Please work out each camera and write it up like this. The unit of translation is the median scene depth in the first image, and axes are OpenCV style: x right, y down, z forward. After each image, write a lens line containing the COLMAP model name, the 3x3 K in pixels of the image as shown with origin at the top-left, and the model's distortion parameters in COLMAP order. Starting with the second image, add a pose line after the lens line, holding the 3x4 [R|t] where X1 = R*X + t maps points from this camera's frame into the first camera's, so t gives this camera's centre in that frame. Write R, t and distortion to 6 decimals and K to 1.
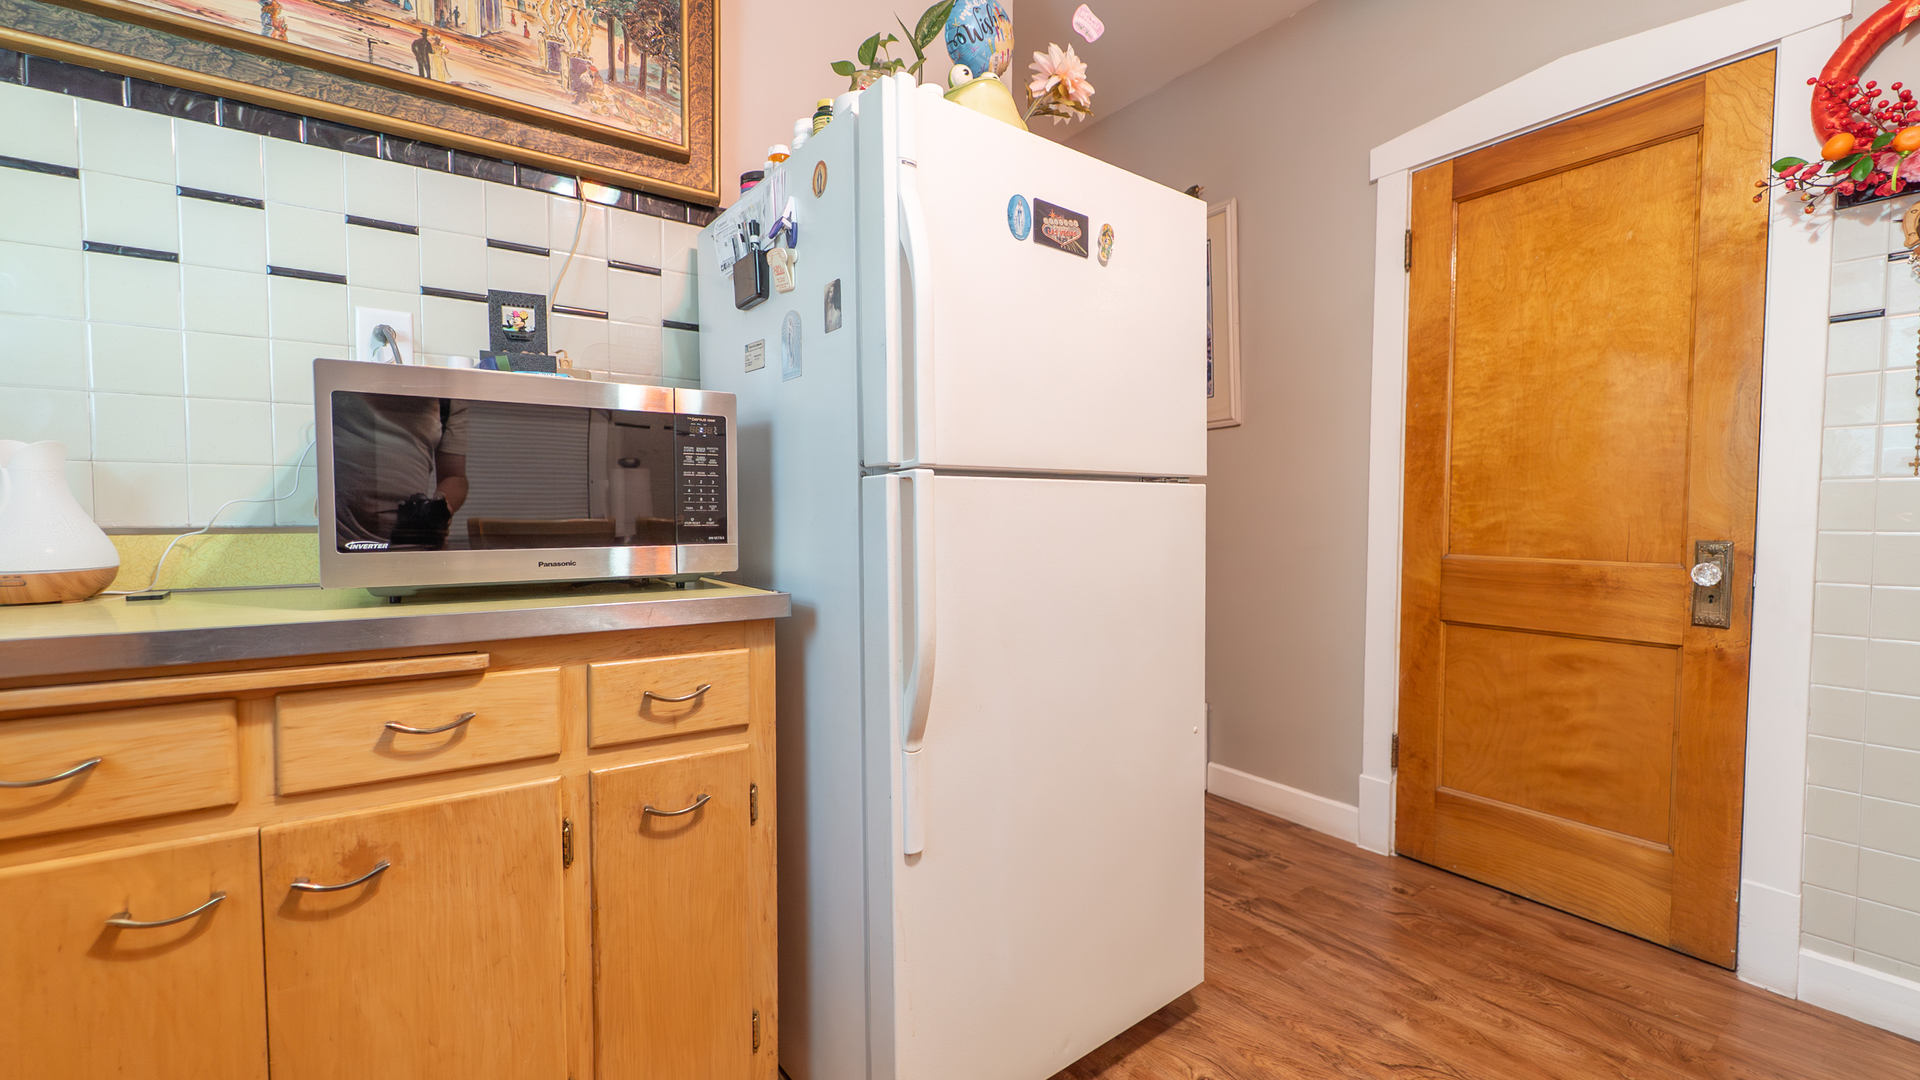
lens RADIAL K [[776.1, 0, 954.3], [0, 776.1, 540.7], [0, 0, 1]] dist [-0.001836, -0.000898]
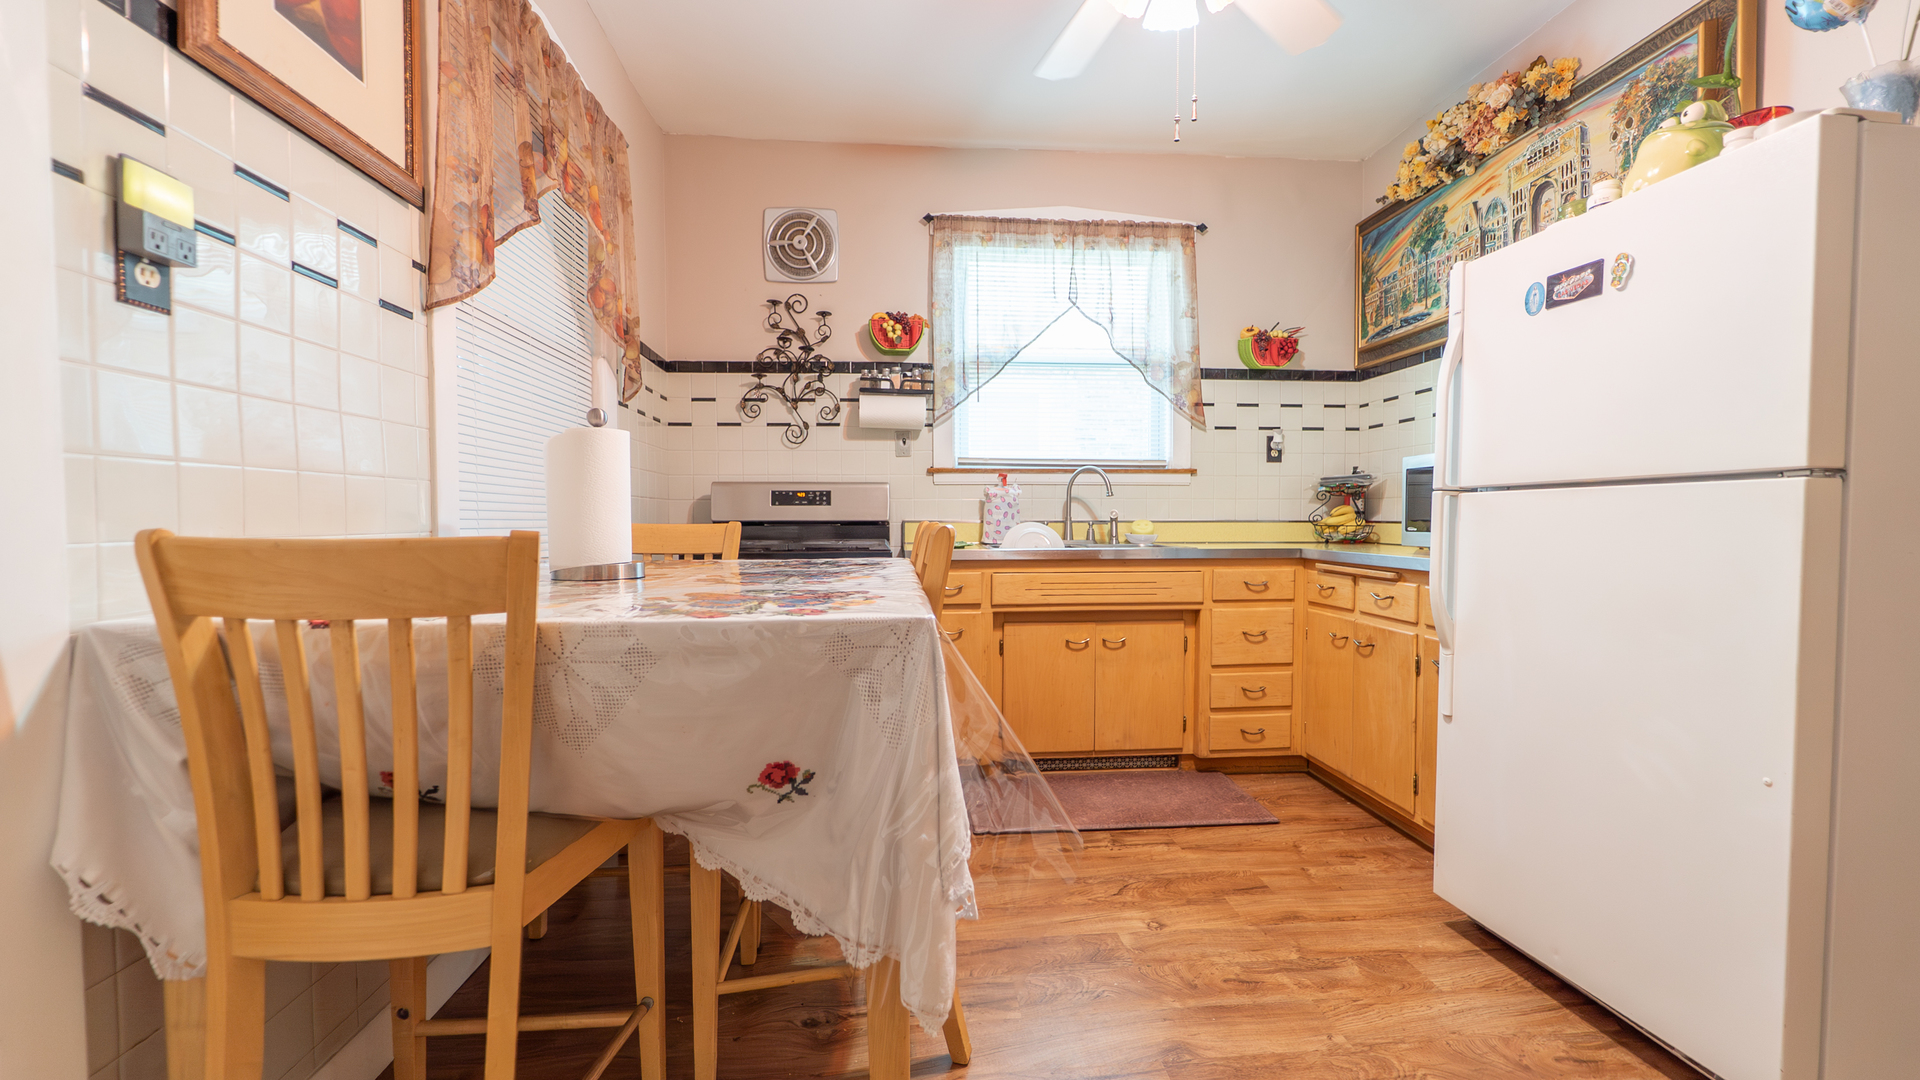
lens RADIAL K [[776.1, 0, 961.1], [0, 776.1, 541.6], [0, 0, 1]] dist [-0.001836, -0.000898]
pose [[-0.511485, 0.023372, -0.858974, 0.598527], [-0.033759, 0.998312, 0.047266, -0.006906], [0.858629, 0.053174, -0.509832, 0.285191]]
